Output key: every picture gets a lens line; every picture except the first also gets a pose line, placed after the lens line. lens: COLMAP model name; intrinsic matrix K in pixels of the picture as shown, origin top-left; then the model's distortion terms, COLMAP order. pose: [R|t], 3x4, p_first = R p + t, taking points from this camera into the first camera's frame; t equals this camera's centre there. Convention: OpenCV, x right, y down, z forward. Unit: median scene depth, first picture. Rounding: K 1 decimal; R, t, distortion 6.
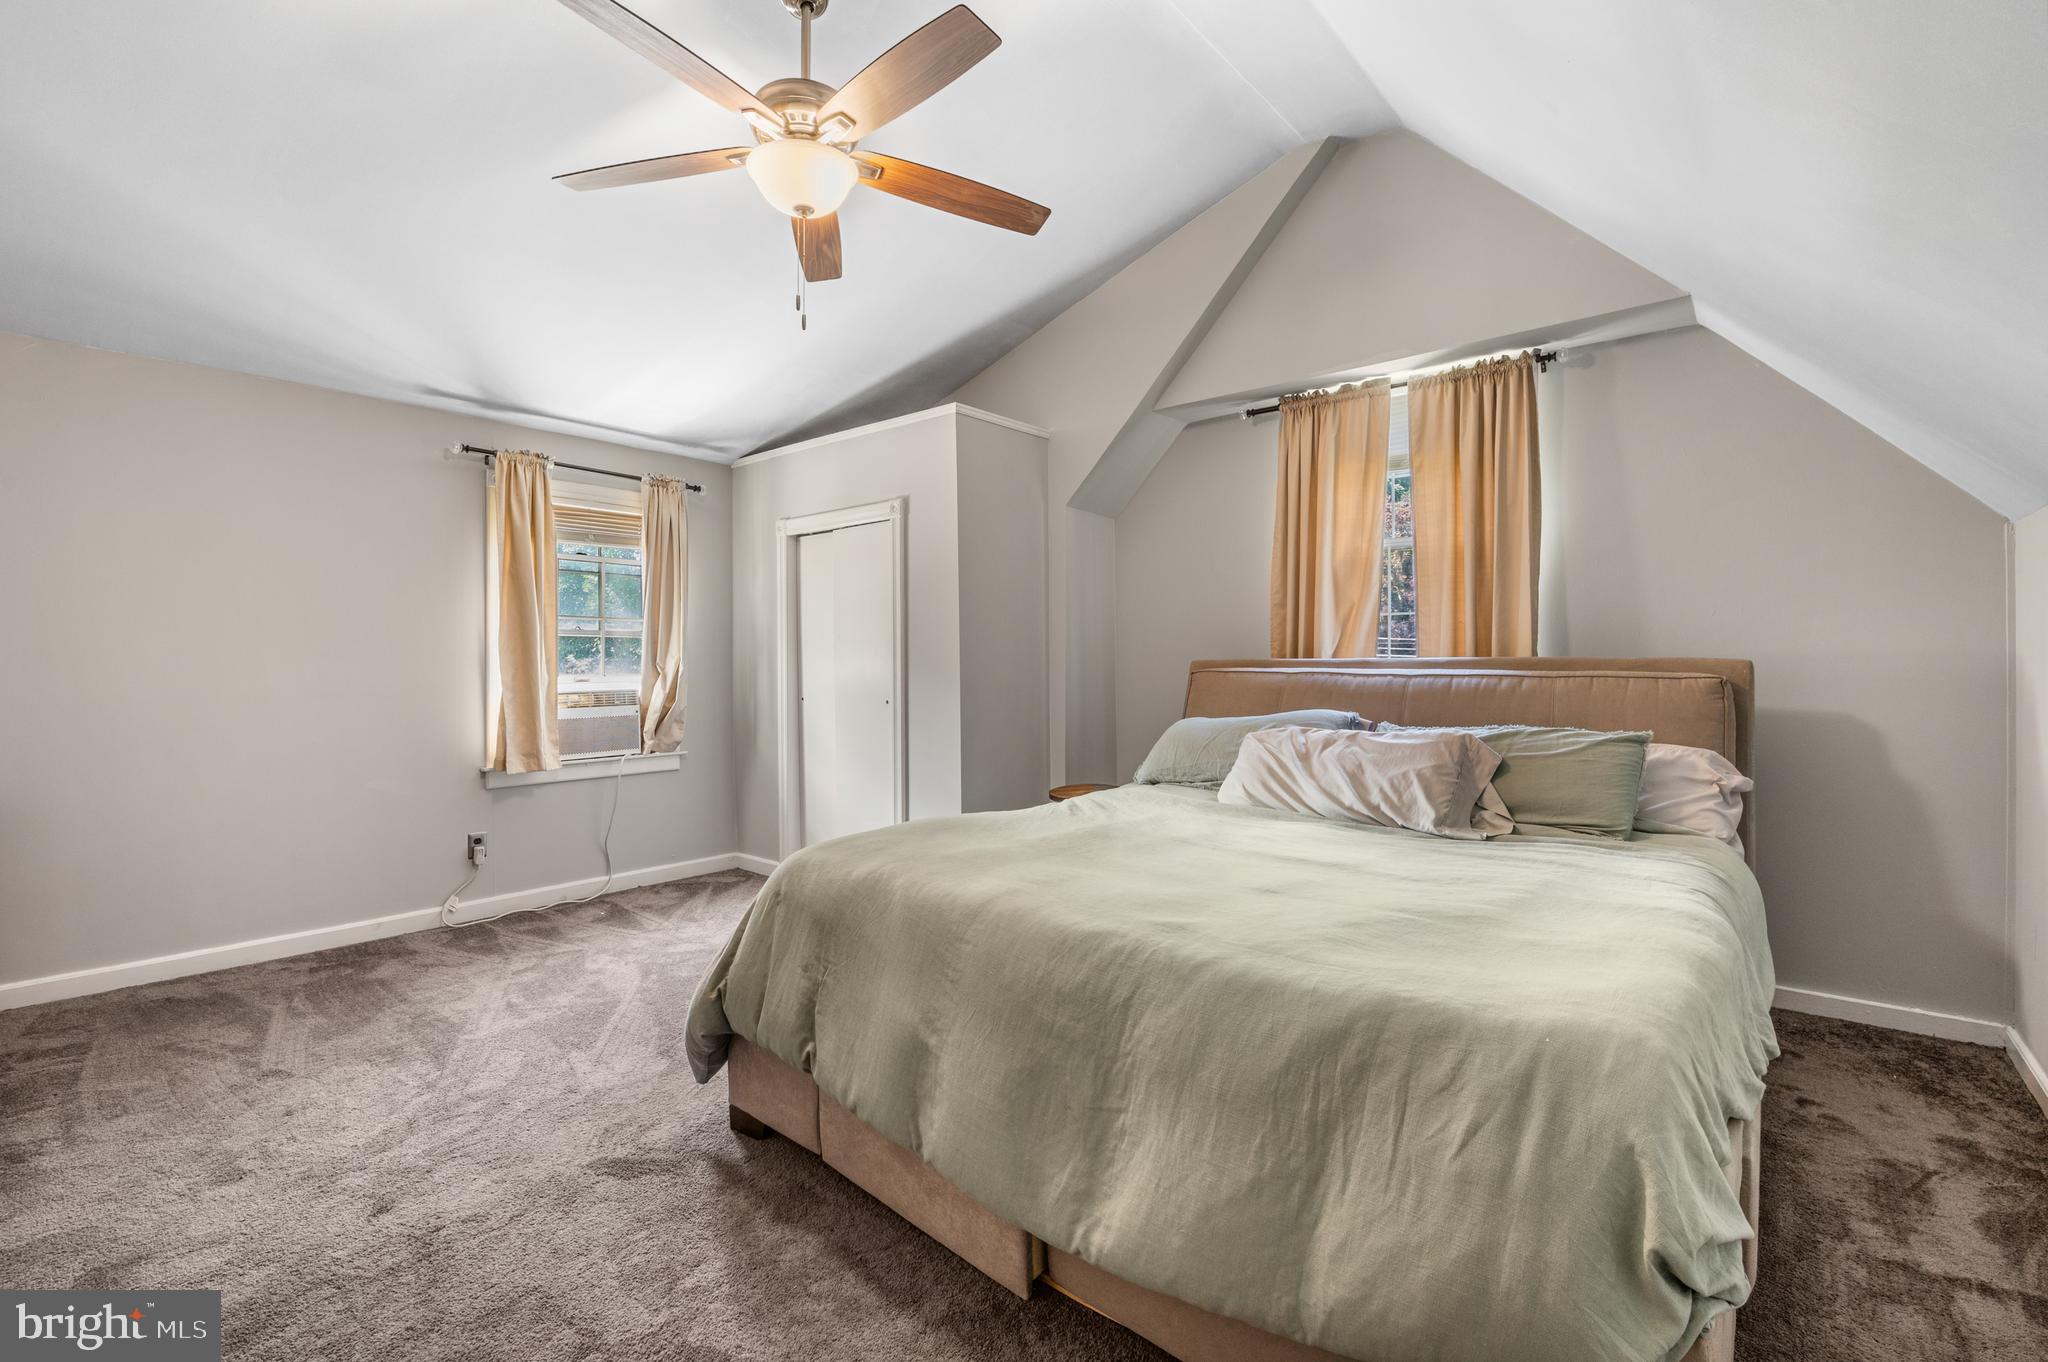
lens RADIAL K [[907.7, 0, 1019.8], [0, 907.7, 675.3], [0, 0, 1]] dist [0.004161, -0.000078]
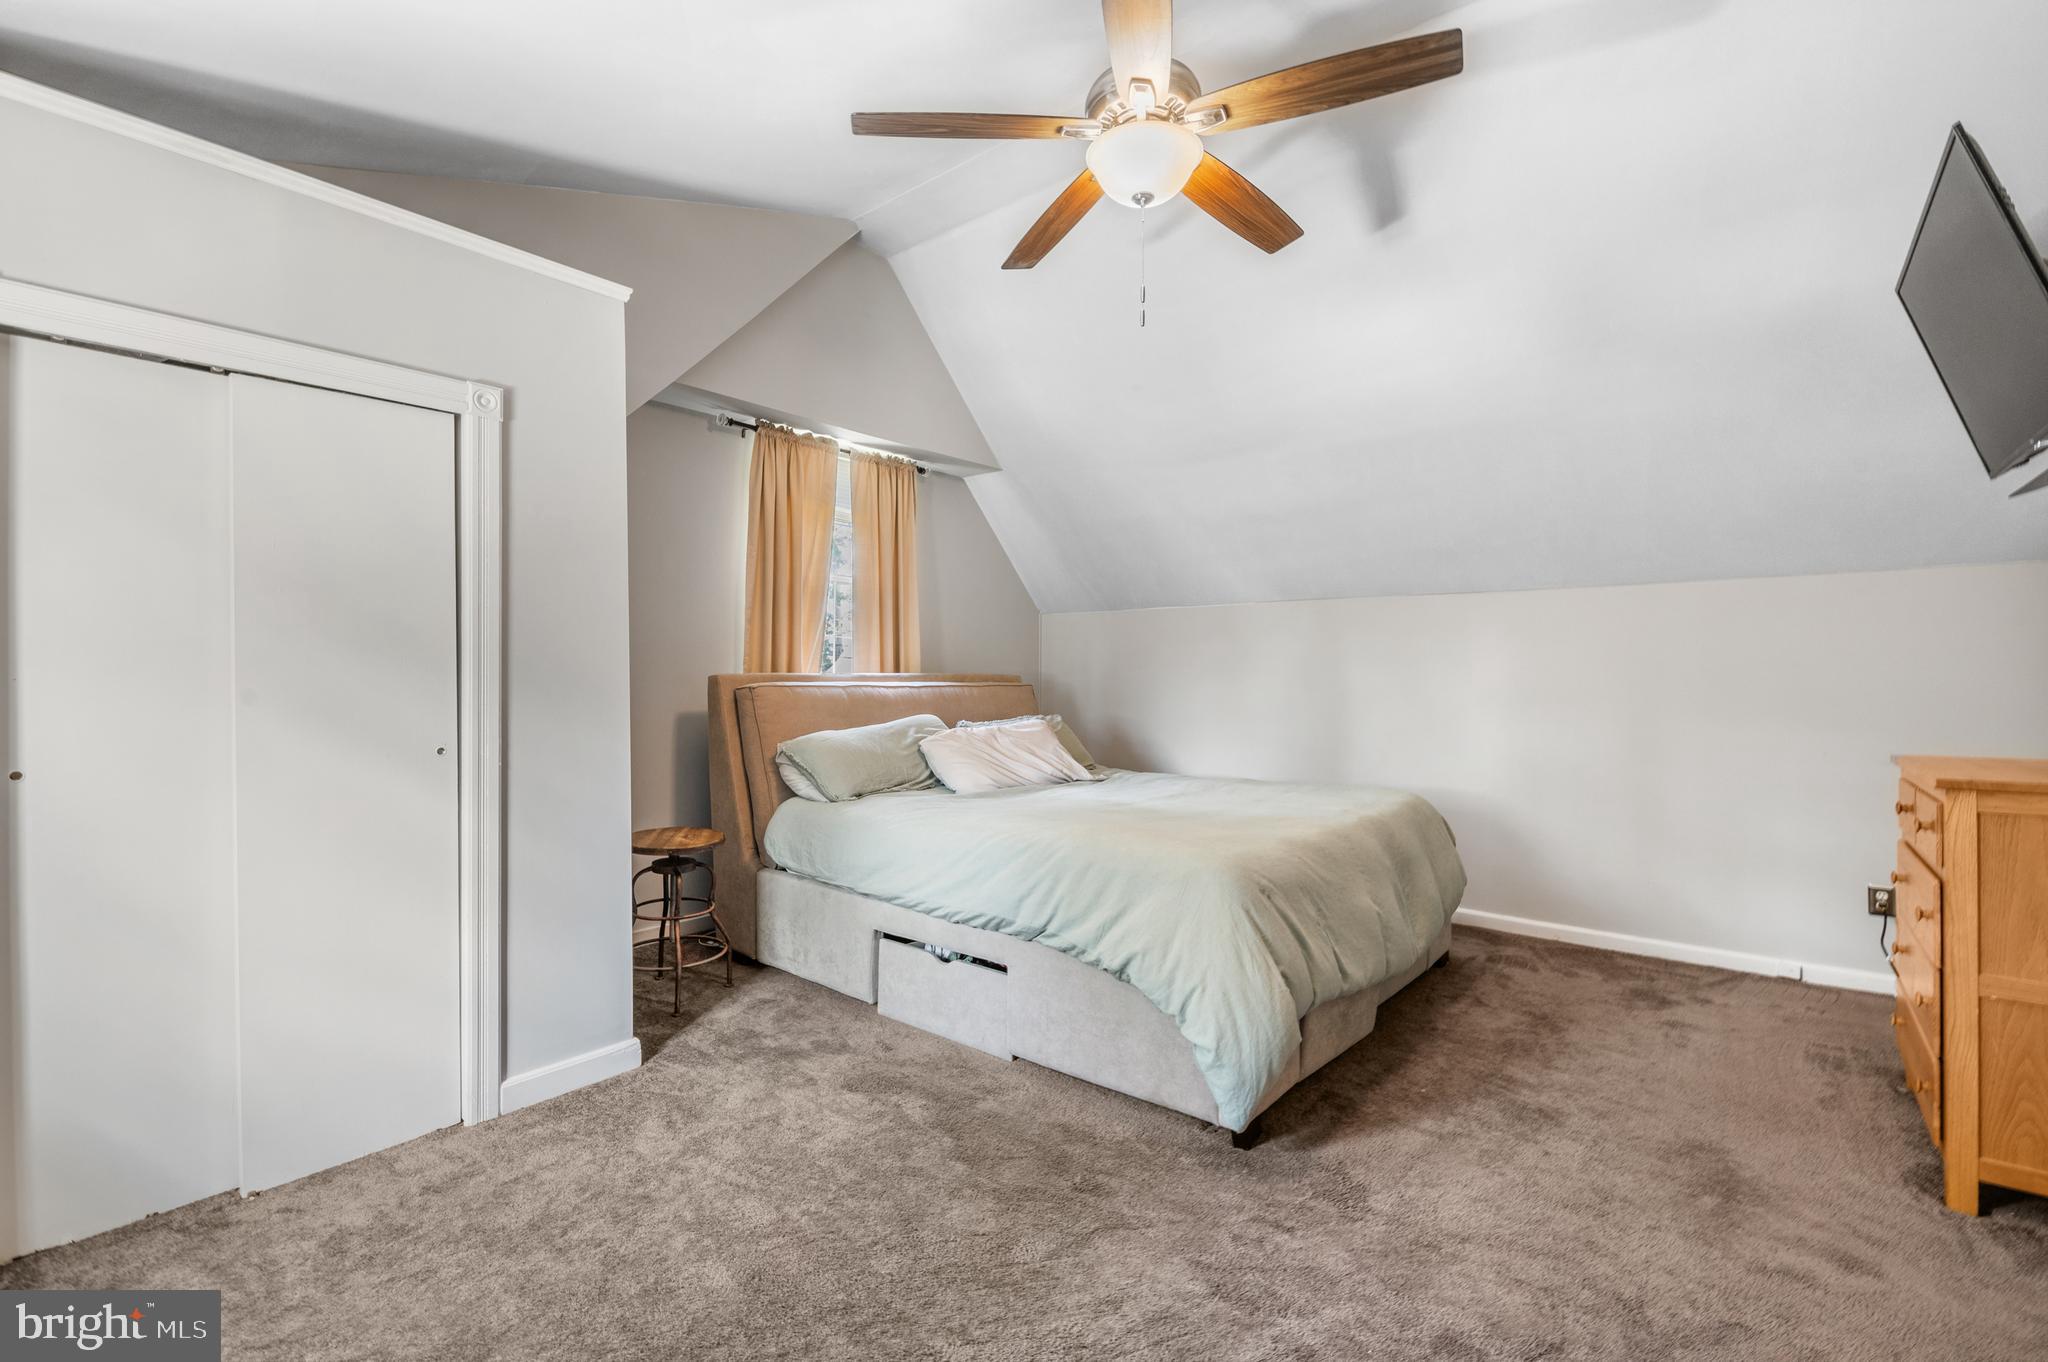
lens RADIAL K [[907.7, 0, 1020.4], [0, 907.7, 679.8], [0, 0, 1]] dist [0.004161, -0.000078]
pose [[-0.027534, -0.001297, 0.999620, -0.835874], [0.016663, 0.999860, 0.001756, -0.008931], [-0.999482, 0.016705, -0.027509, 0.823163]]
